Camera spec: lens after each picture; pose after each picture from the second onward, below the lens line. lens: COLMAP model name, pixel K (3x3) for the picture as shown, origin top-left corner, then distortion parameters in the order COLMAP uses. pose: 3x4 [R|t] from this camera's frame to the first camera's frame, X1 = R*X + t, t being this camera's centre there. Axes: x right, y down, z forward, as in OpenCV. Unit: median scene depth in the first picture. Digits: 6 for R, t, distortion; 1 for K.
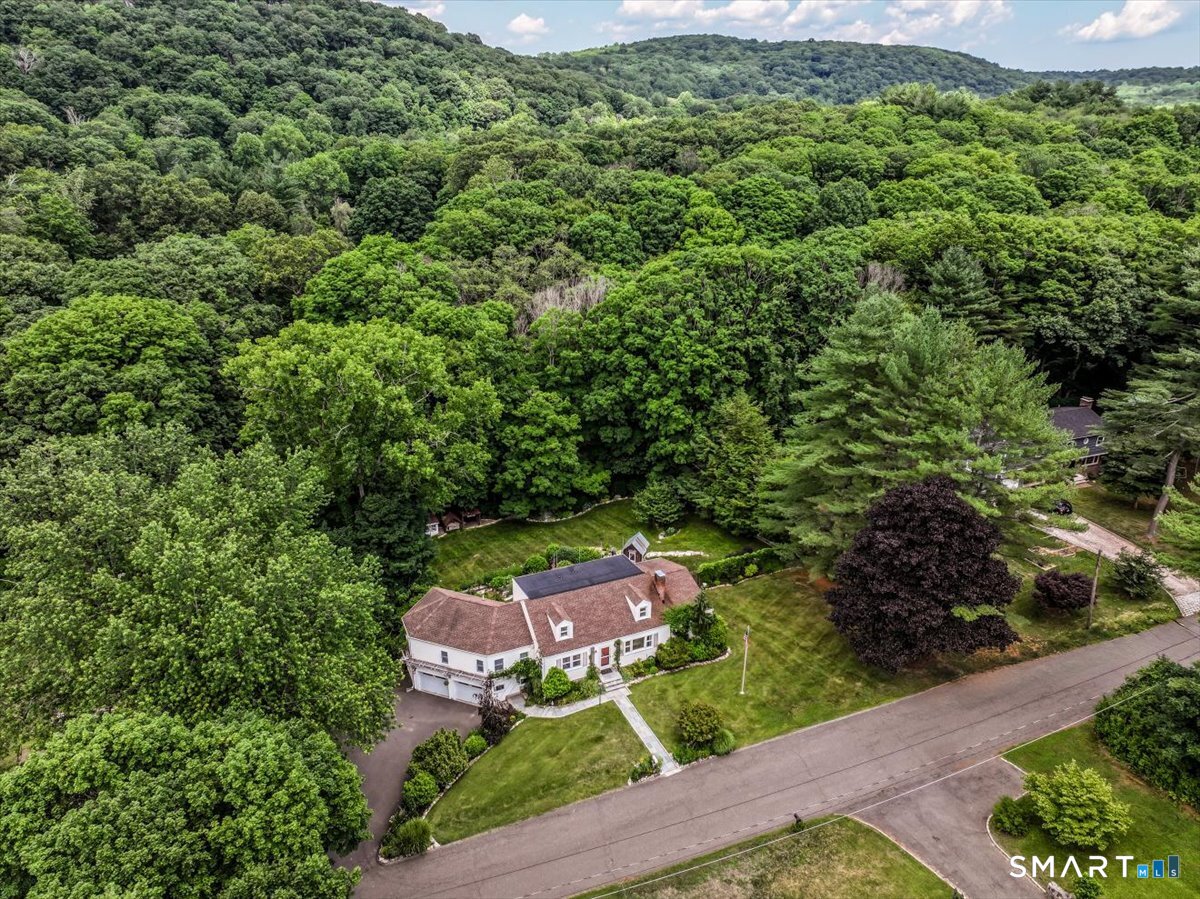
lens RADIAL K [[855.5, 0, 606.1], [0, 855.5, 446.5], [0, 0, 1]] dist [0.009600, 0.001015]
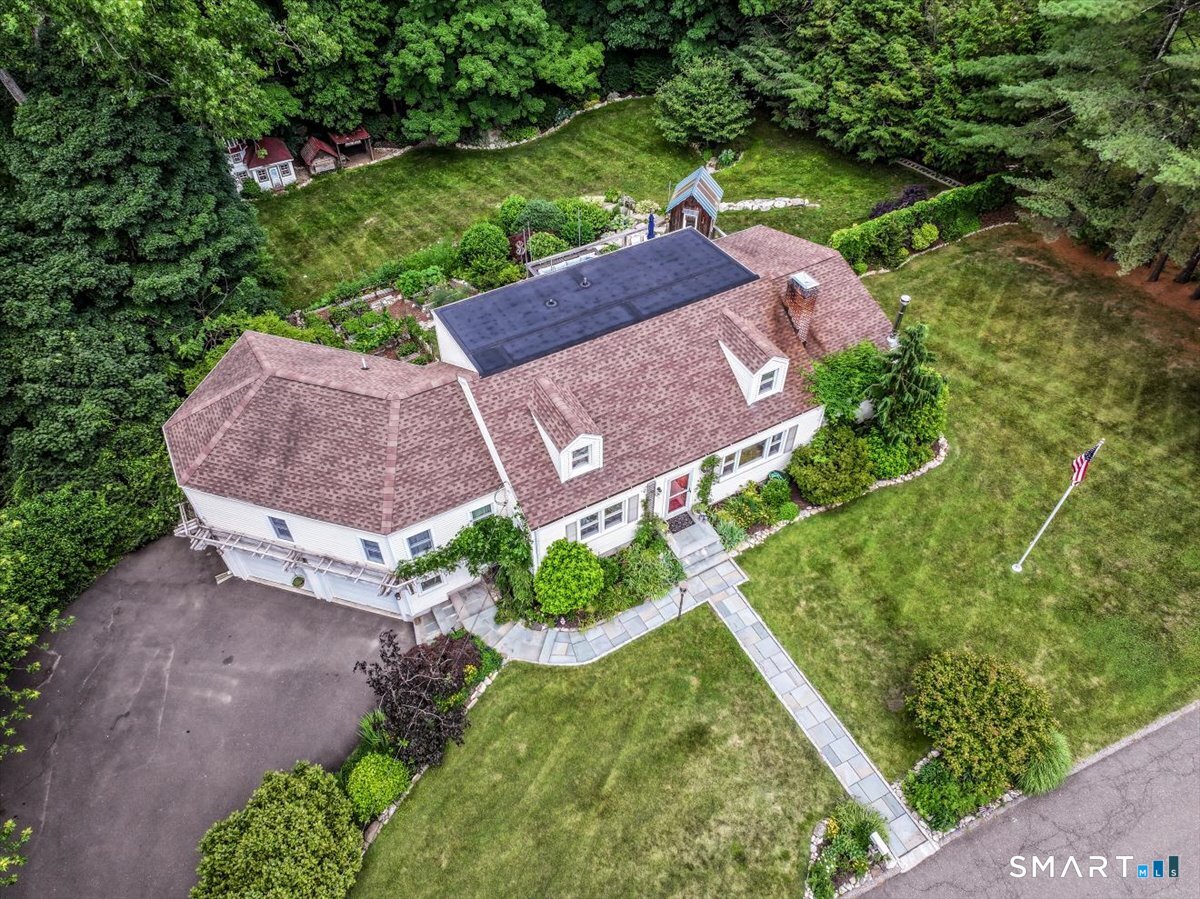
lens RADIAL K [[855.5, 0, 606.1], [0, 855.5, 446.5], [0, 0, 1]] dist [0.009600, 0.001015]
pose [[0.996889, -0.062162, 0.048449, -0.054501], [0.036022, 0.906143, 0.421436, 0.049017], [-0.070099, -0.418380, 0.905563, 0.635749]]
